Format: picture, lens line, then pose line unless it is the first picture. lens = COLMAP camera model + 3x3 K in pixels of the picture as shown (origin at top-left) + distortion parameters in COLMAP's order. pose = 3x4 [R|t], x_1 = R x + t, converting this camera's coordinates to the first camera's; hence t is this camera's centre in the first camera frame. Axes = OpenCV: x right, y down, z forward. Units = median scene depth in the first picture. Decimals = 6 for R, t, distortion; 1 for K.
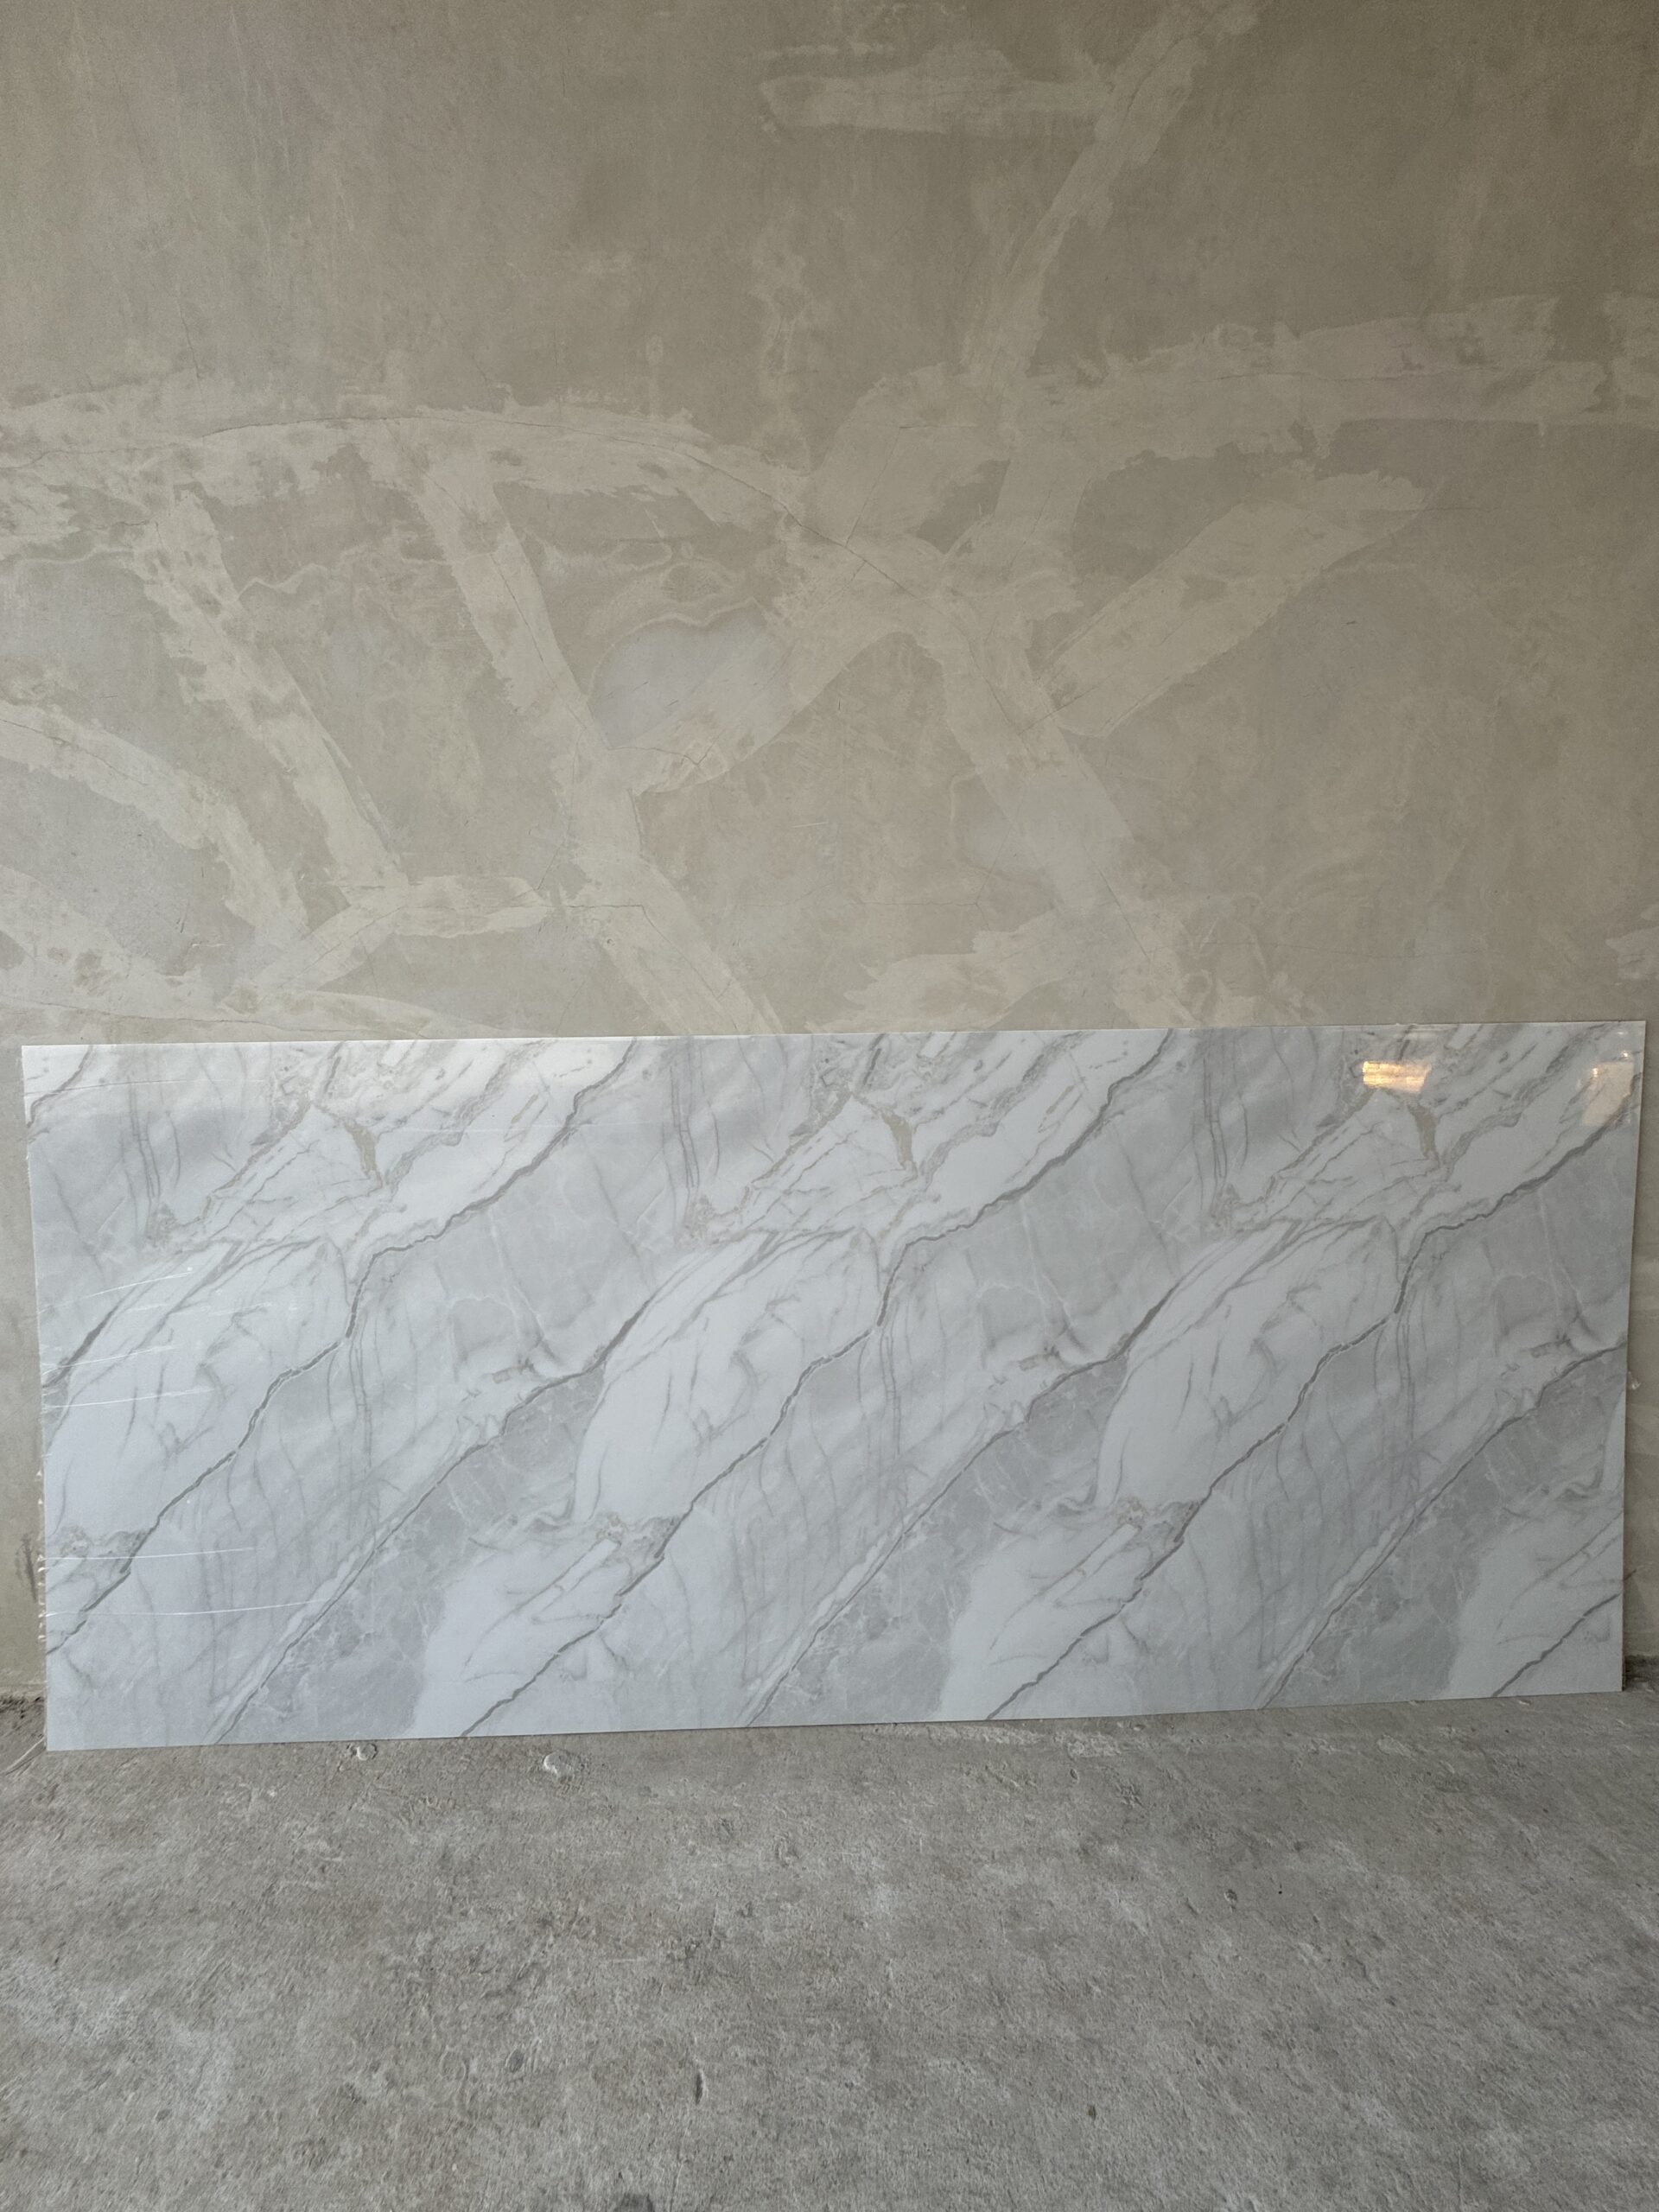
lens RADIAL K [[868.1, 0, 829.5], [0, 868.1, 1106.0], [0, 0, 1]] dist [-0.001514, 0.000136]
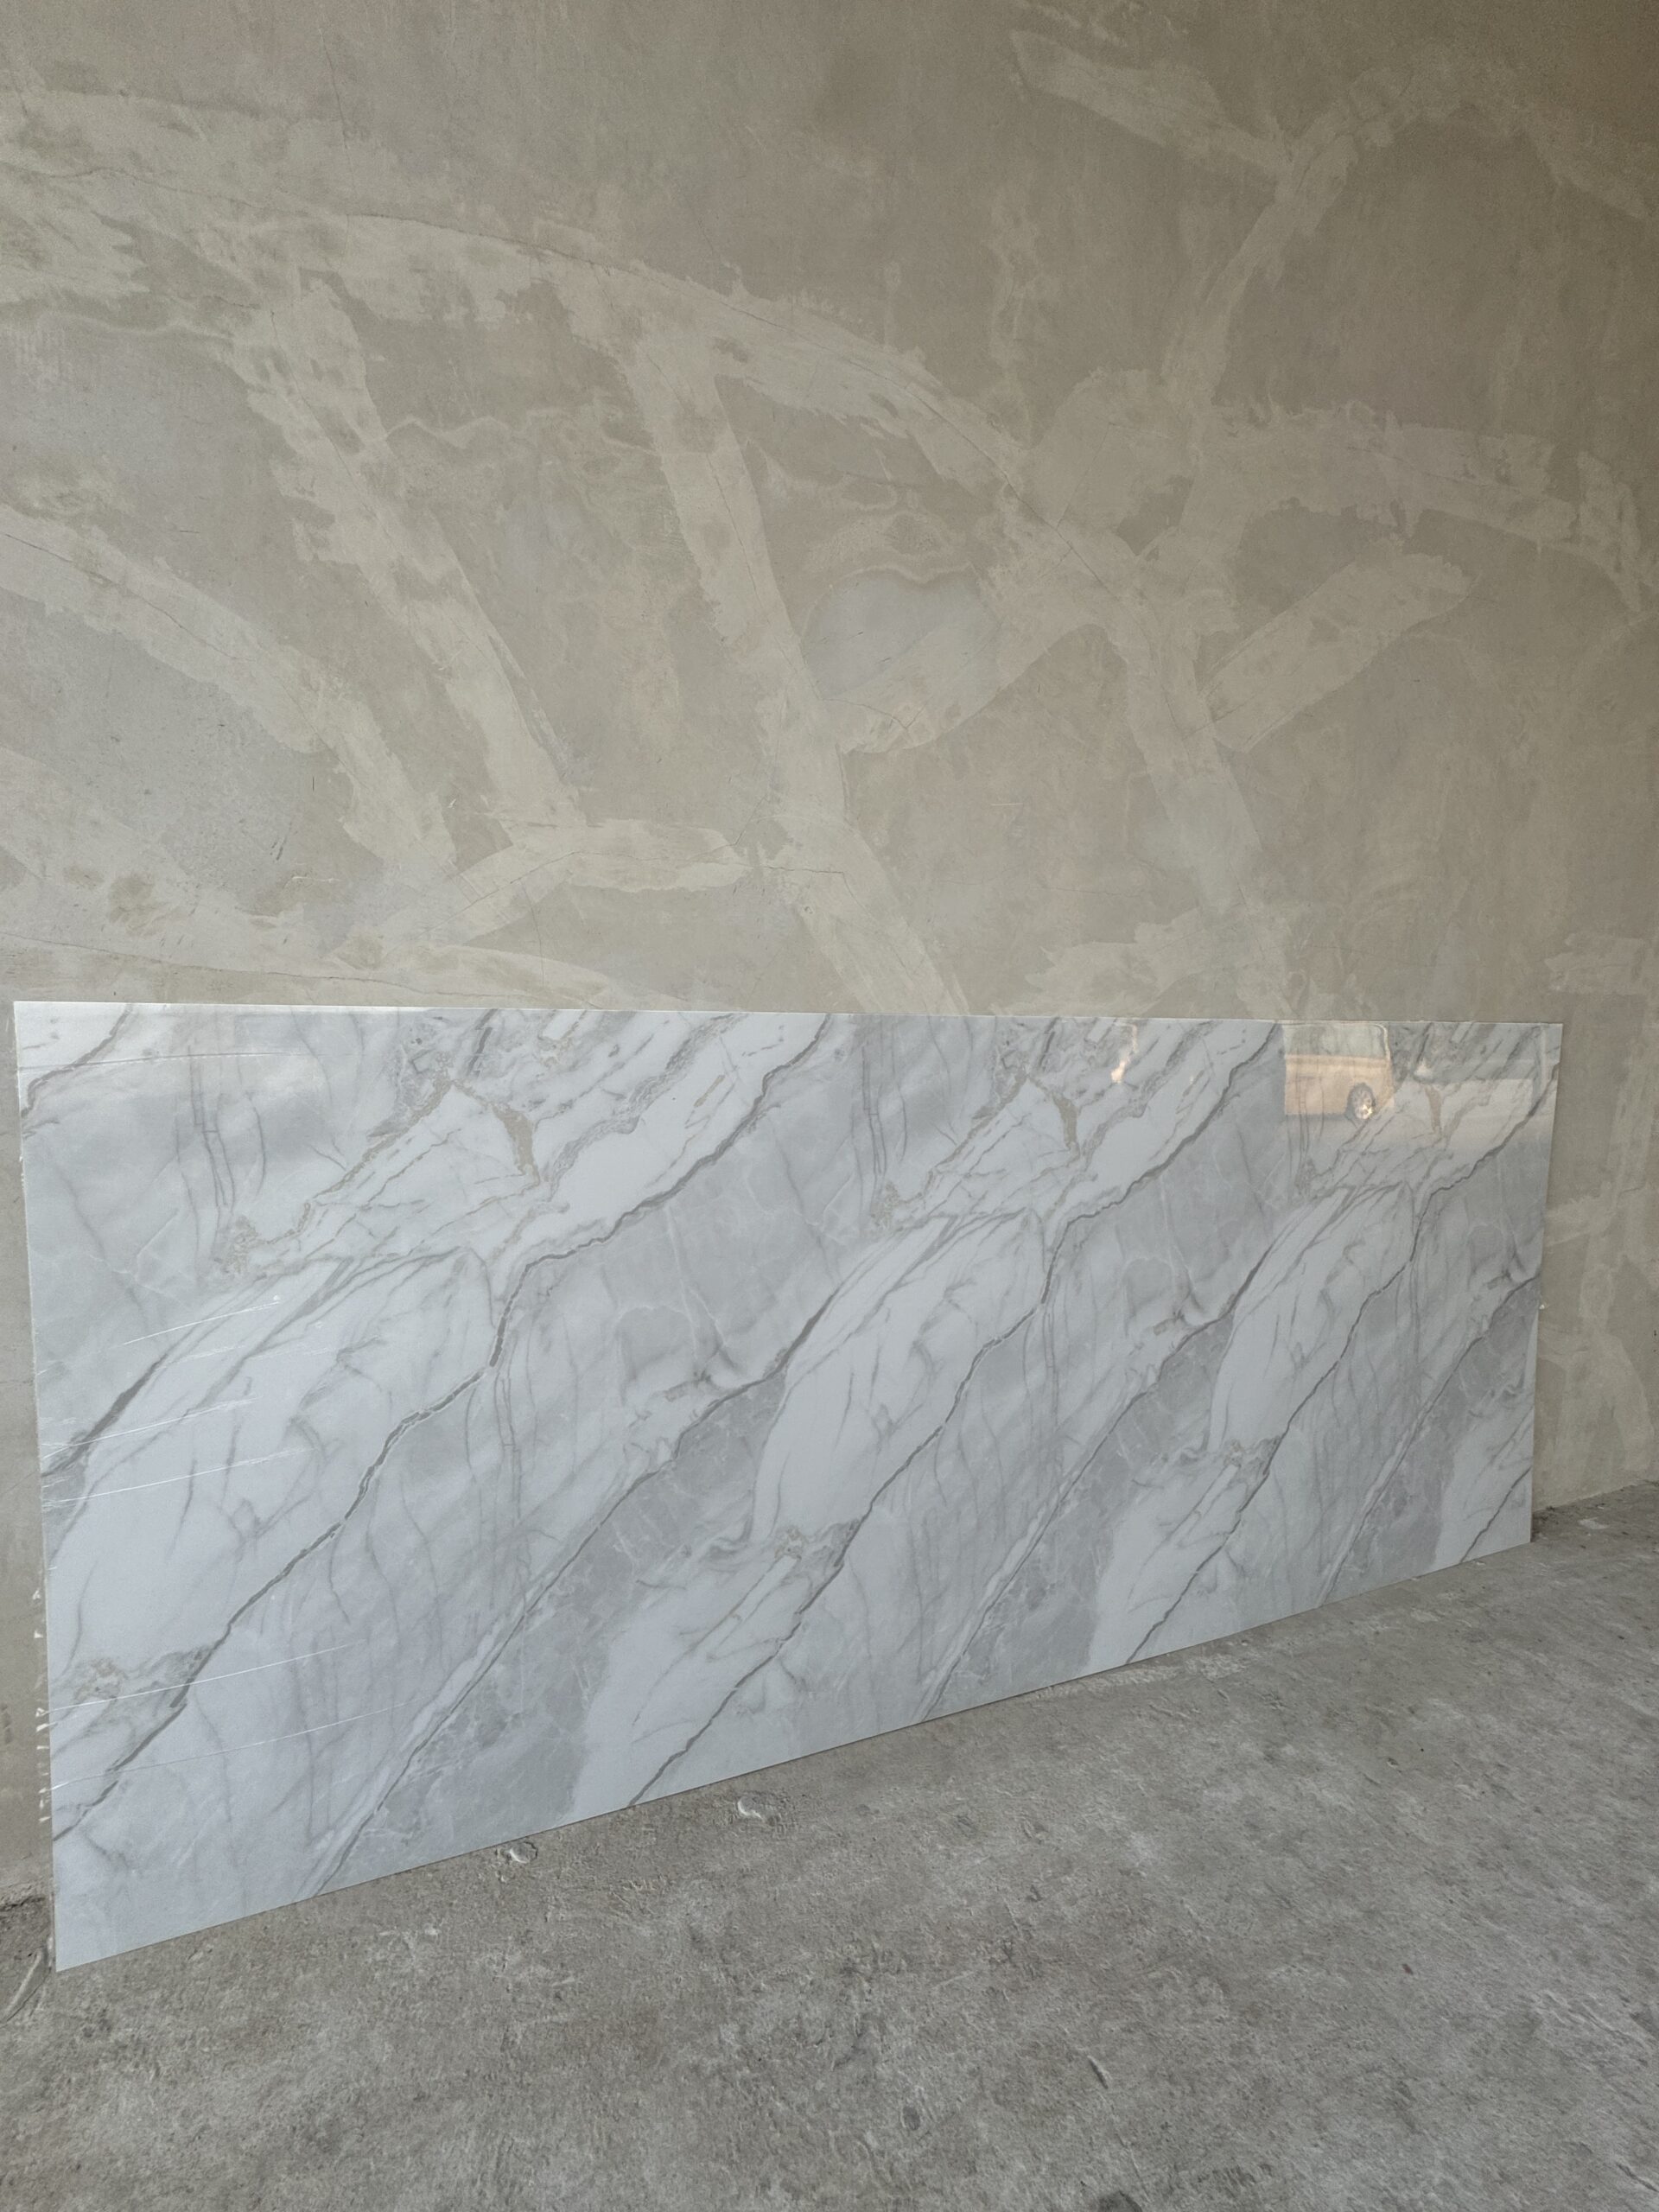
lens RADIAL K [[868.1, 0, 829.5], [0, 868.1, 1106.0], [0, 0, 1]] dist [-0.001514, 0.000136]
pose [[0.949355, -0.004693, 0.314171, -0.541496], [0.000356, 0.999904, 0.013861, 0.006864], [-0.314206, -0.013047, 0.949265, 0.121014]]
